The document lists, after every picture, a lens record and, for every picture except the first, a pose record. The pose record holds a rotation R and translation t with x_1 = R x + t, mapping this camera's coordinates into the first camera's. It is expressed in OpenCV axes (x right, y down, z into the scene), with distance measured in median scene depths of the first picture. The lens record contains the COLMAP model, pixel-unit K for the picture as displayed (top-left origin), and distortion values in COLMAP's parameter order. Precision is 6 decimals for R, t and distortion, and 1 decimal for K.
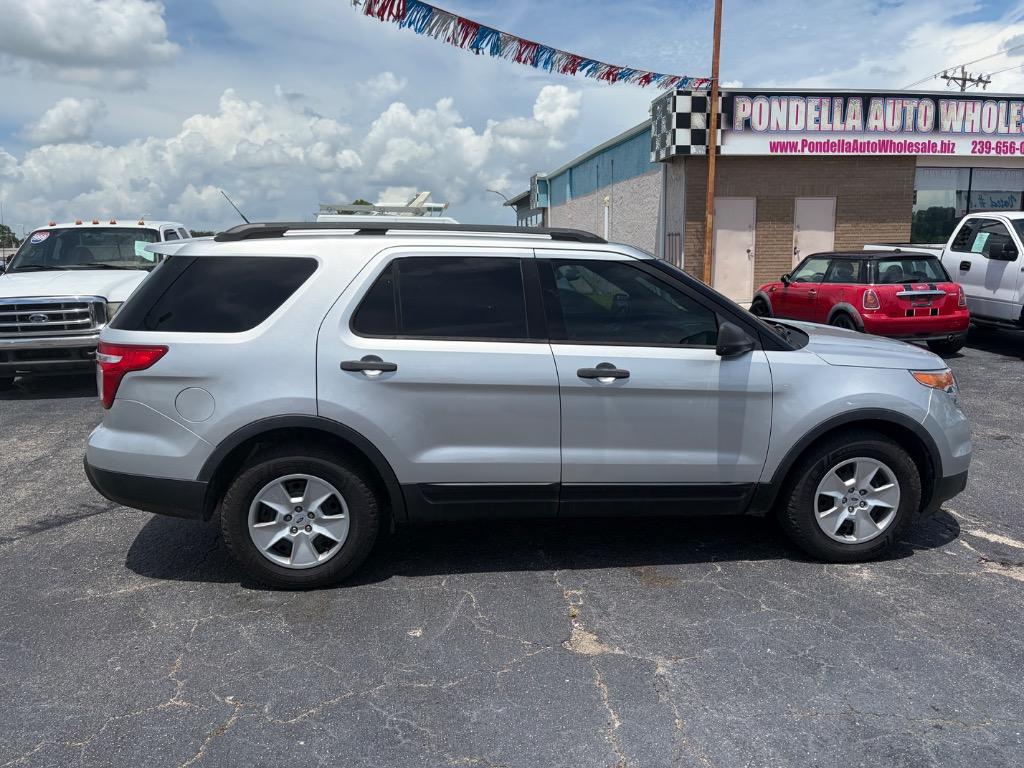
lens RADIAL K [[777.5, 0, 510.7], [0, 777.5, 382.5], [0, 0, 1]] dist [0.058542, -0.068558]
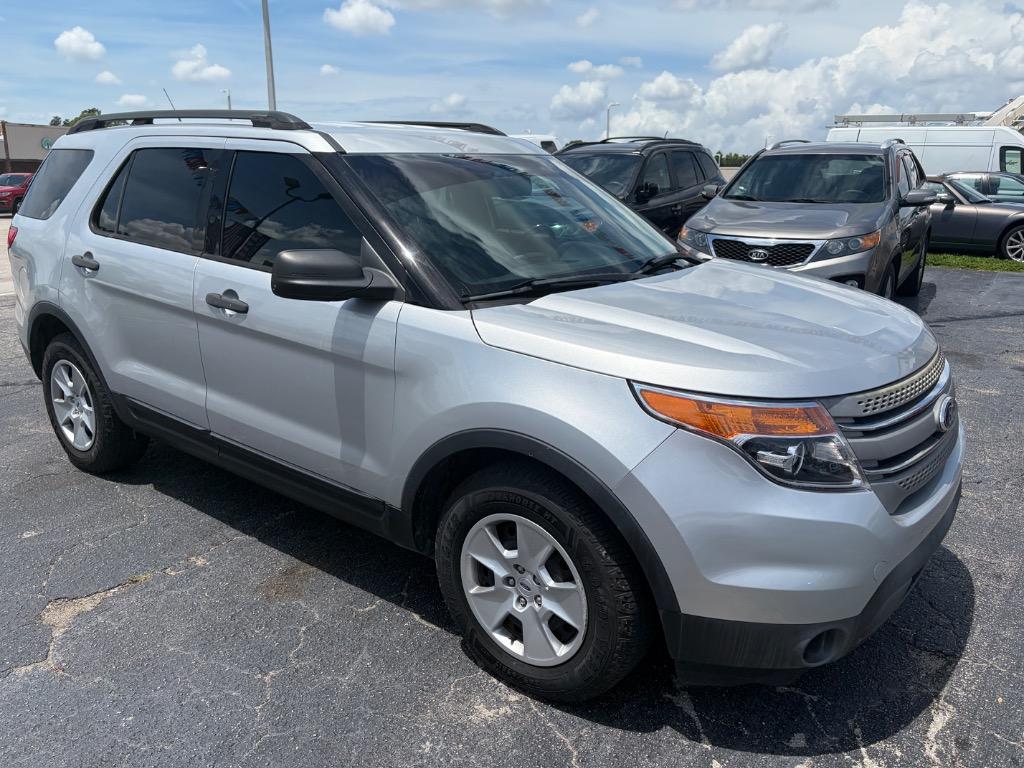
lens RADIAL K [[777.5, 0, 509.7], [0, 777.5, 383.4], [0, 0, 1]] dist [0.058542, -0.068558]
pose [[0.705678, 0.196415, -0.680764, 0.205568], [-0.132201, 0.980436, 0.145838, -0.019973], [0.696090, -0.012917, 0.717839, 0.153563]]
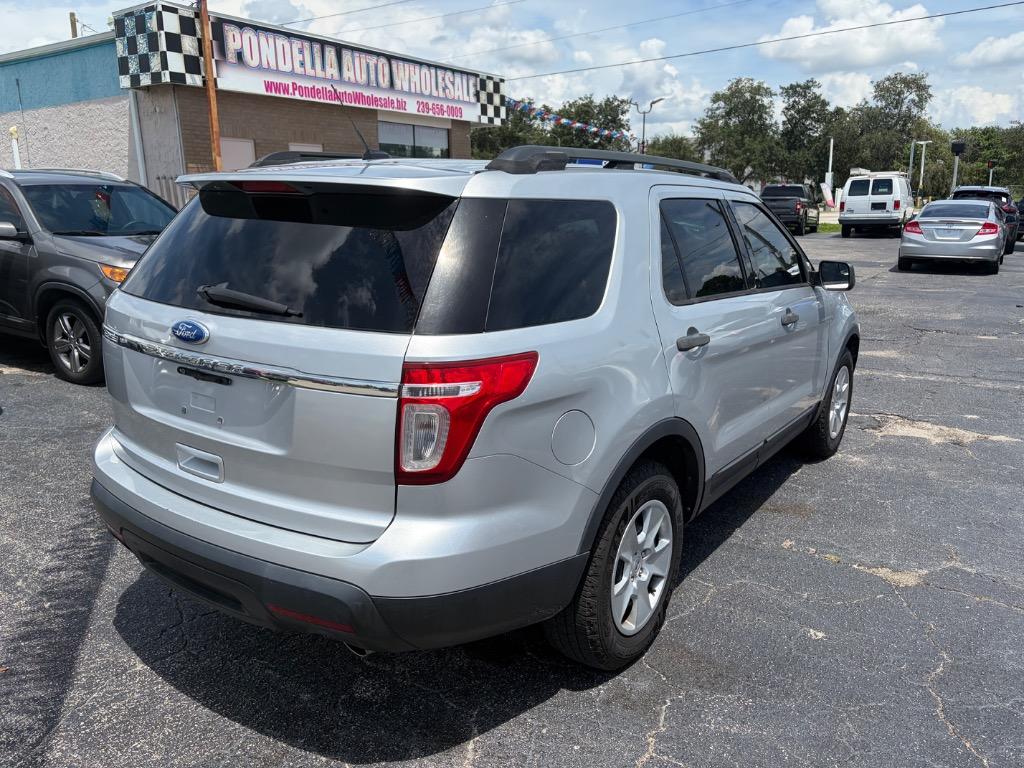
lens RADIAL K [[777.5, 0, 516.4], [0, 777.5, 380.7], [0, 0, 1]] dist [0.058542, -0.068558]
pose [[0.667590, -0.165824, 0.725828, -0.201421], [0.122094, 0.986067, 0.112982, -0.021219], [-0.734450, 0.013194, 0.678534, 0.140291]]
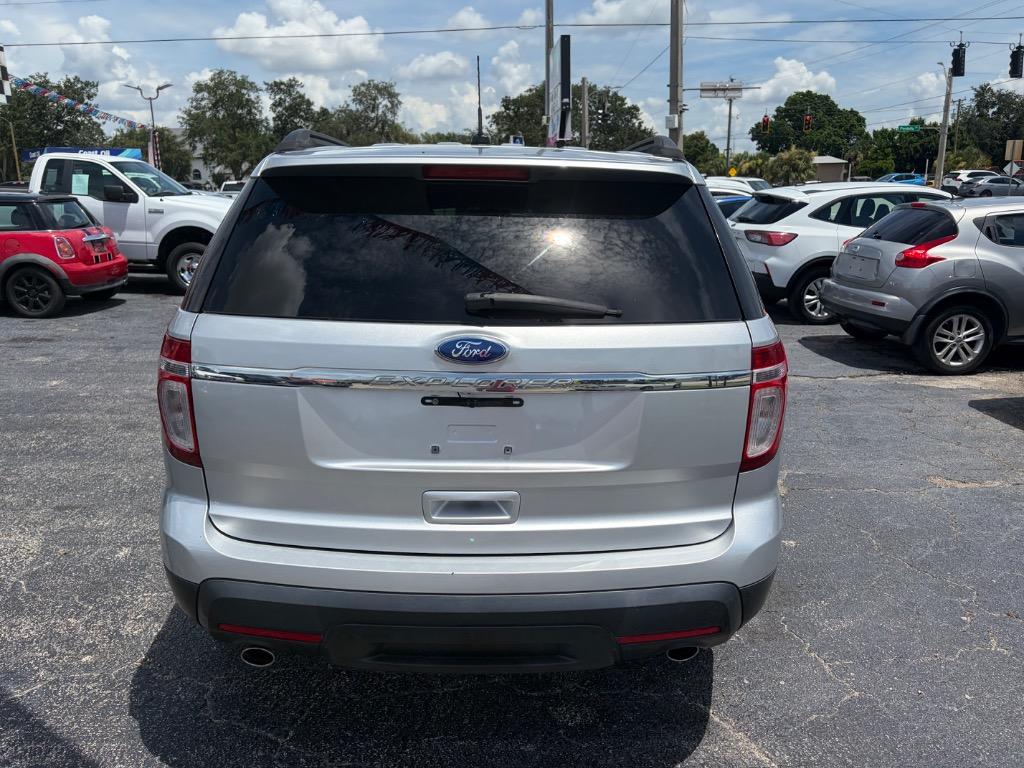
lens RADIAL K [[777.5, 0, 515.7], [0, 777.5, 382.5], [0, 0, 1]] dist [0.058542, -0.068558]
pose [[0.100765, -0.229874, 0.967990, -0.248731], [0.167138, 0.963026, 0.211296, -0.039711], [-0.980771, 0.140496, 0.135460, 0.257574]]
